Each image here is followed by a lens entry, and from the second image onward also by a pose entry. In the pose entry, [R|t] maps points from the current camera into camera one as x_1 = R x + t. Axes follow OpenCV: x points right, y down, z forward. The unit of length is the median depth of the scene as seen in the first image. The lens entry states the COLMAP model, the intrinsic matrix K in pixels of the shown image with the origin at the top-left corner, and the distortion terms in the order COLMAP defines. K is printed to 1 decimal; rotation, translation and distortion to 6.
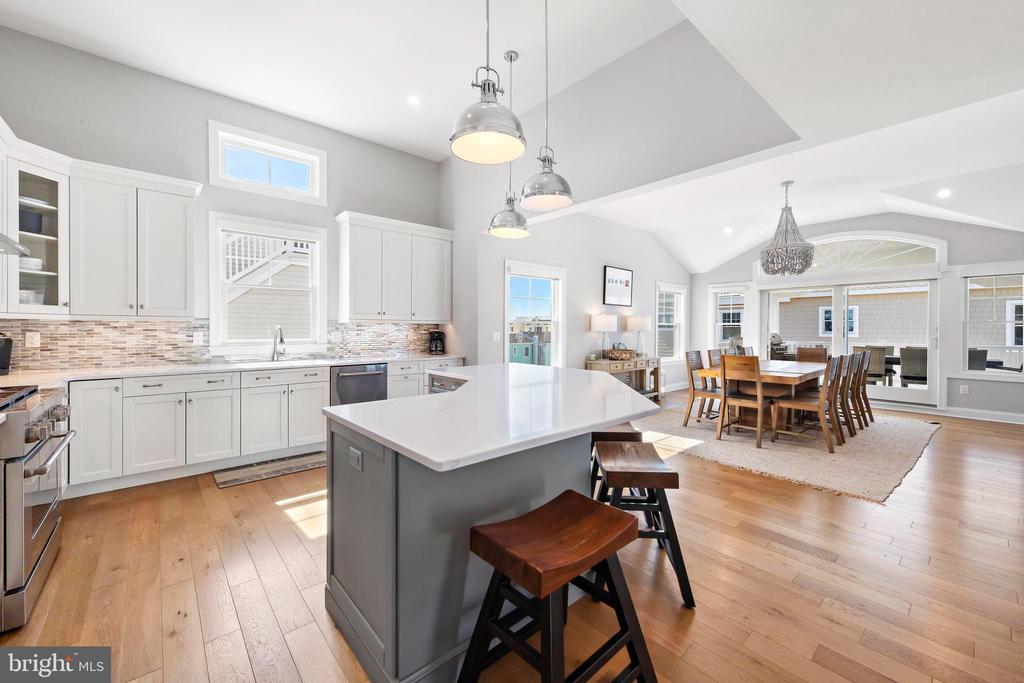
lens RADIAL K [[408.1, 0, 518.0], [0, 408.1, 333.4], [0, 0, 1]] dist [-0.002706, -0.001552]
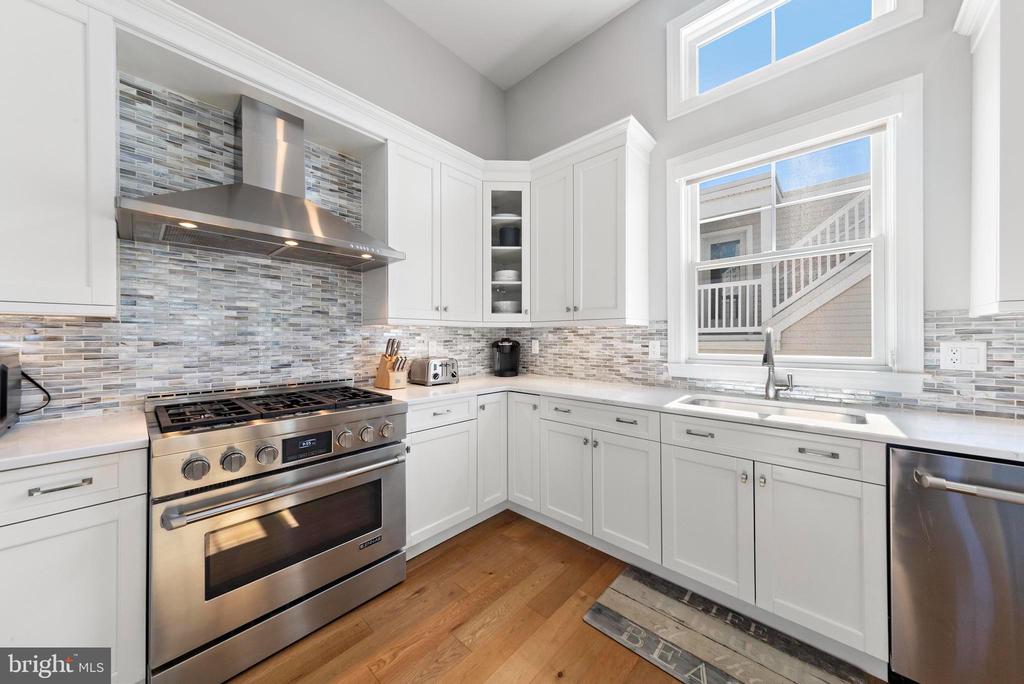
lens RADIAL K [[345.0, 0, 516.0], [0, 345.0, 337.9], [0, 0, 1]] dist [0.000888, -0.000027]
pose [[0.096097, -0.004174, -0.995363, -0.240207], [-0.010053, 0.999936, -0.005164, -0.002766], [0.995321, 0.010503, 0.096049, 0.774785]]
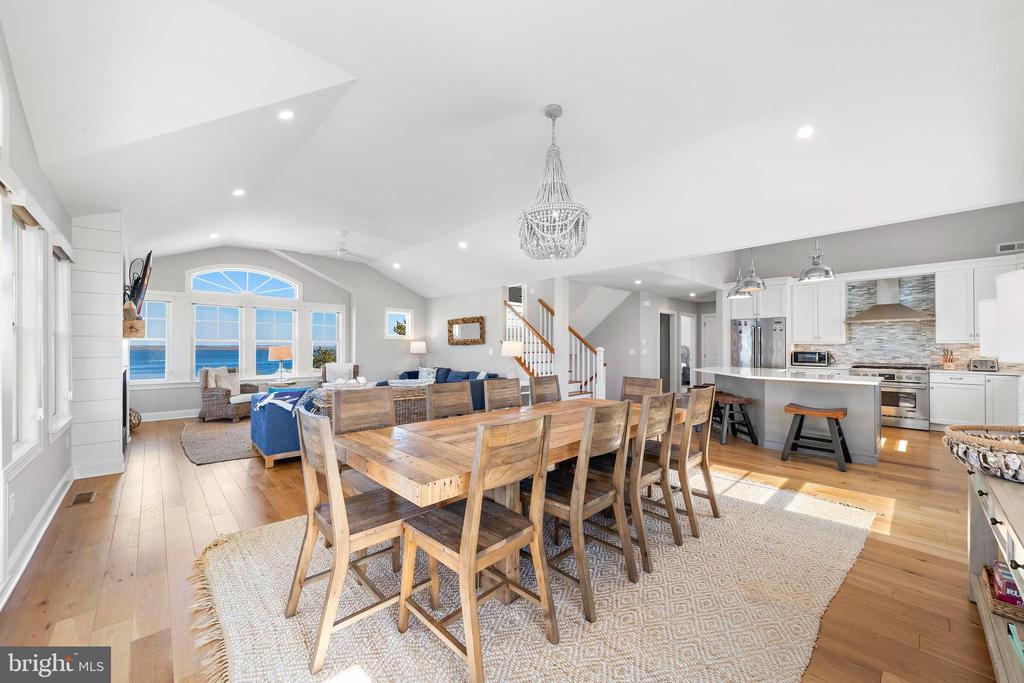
lens RADIAL K [[386.0, 0, 511.5], [0, 386.0, 342.9], [0, 0, 1]] dist [0.000358, -0.000185]
pose [[-0.999847, -0.004616, -0.016898, 1.037403], [-0.004645, 0.999988, 0.001663, -0.021945], [0.016890, 0.001742, -0.999856, 2.263506]]
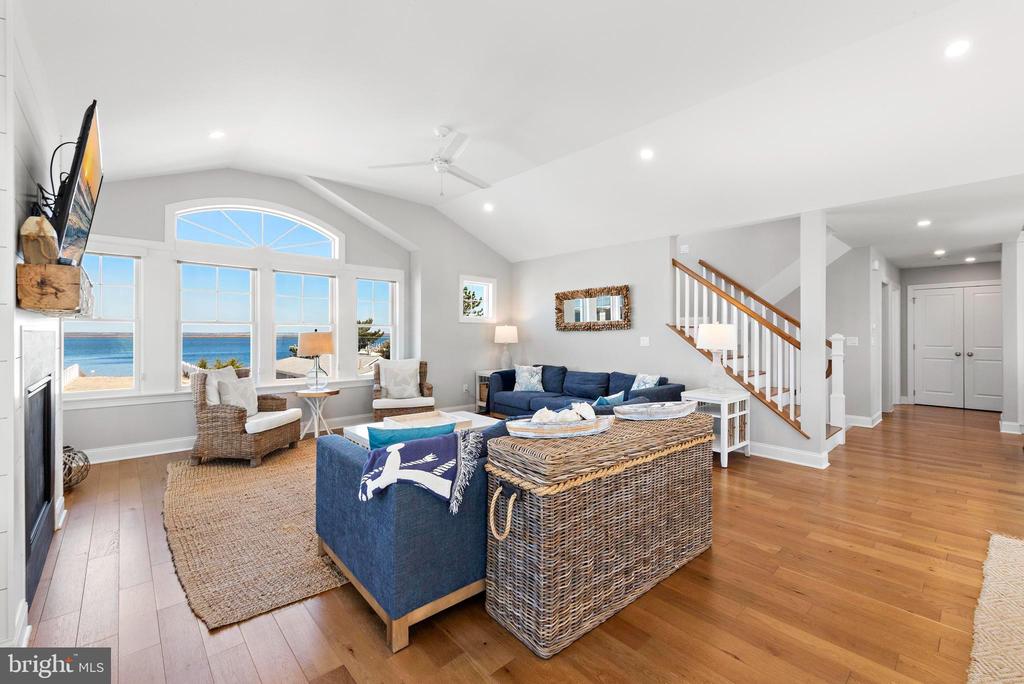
lens RADIAL K [[449.7, 0, 525.7], [0, 449.7, 332.9], [0, 0, 1]] dist [0.000152, 0.000256]
pose [[-0.999994, -0.003449, 0.000551, 1.530578], [-0.003443, 0.999946, 0.009755, -0.011981], [-0.000585, 0.009753, -0.999952, 1.685837]]
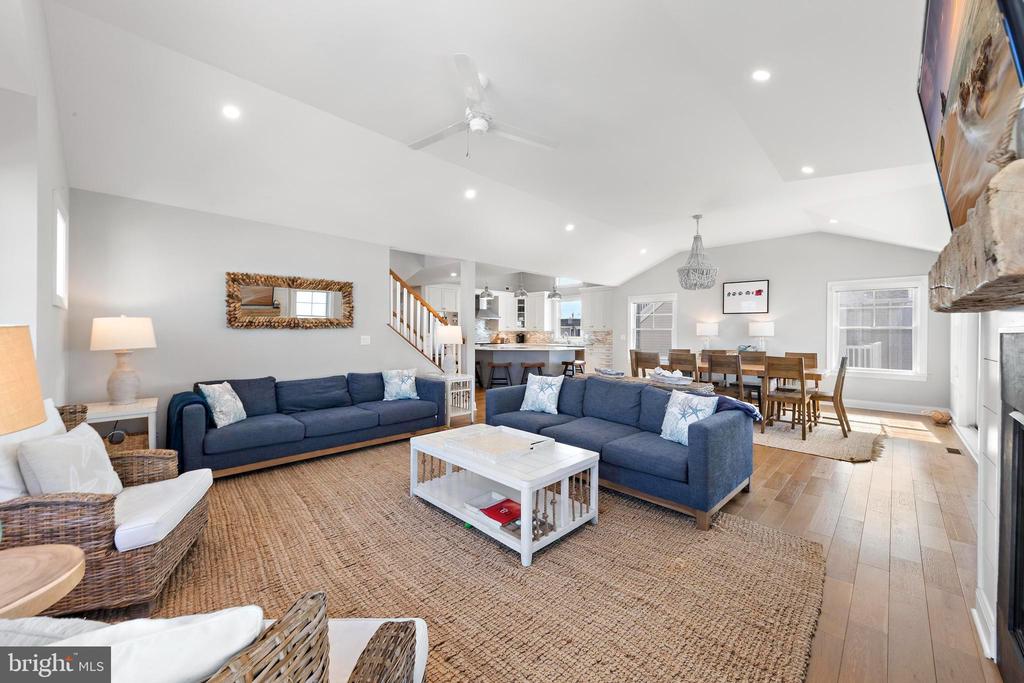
lens RADIAL K [[388.0, 0, 515.9], [0, 388.0, 336.5], [0, 0, 1]] dist [0.022449, -0.000593]
pose [[0.062294, 0.006503, -0.998037, 2.563928], [-0.016667, 0.999846, 0.005475, 0.002442], [0.997919, 0.016293, 0.062393, 0.558162]]
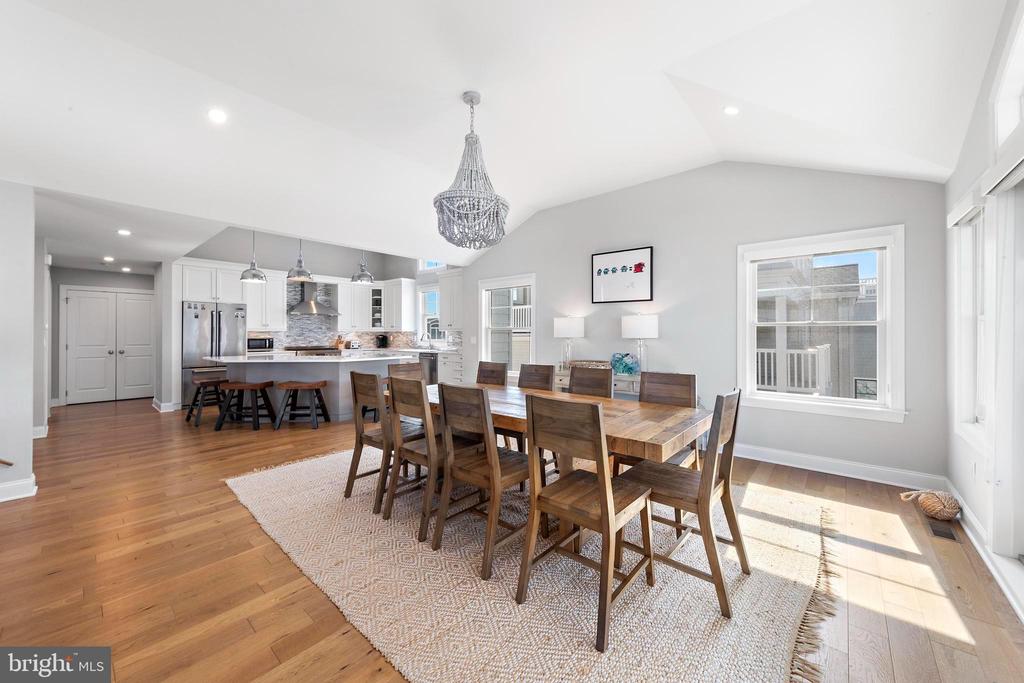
lens RADIAL K [[388.0, 0, 508.1], [0, 388.0, 335.9], [0, 0, 1]] dist [0.022449, -0.000593]
pose [[0.114683, 0.001713, -0.993401, 1.777298], [-0.012752, 0.999919, 0.000252, -0.011952], [0.993320, 0.012639, 0.114696, 1.415081]]
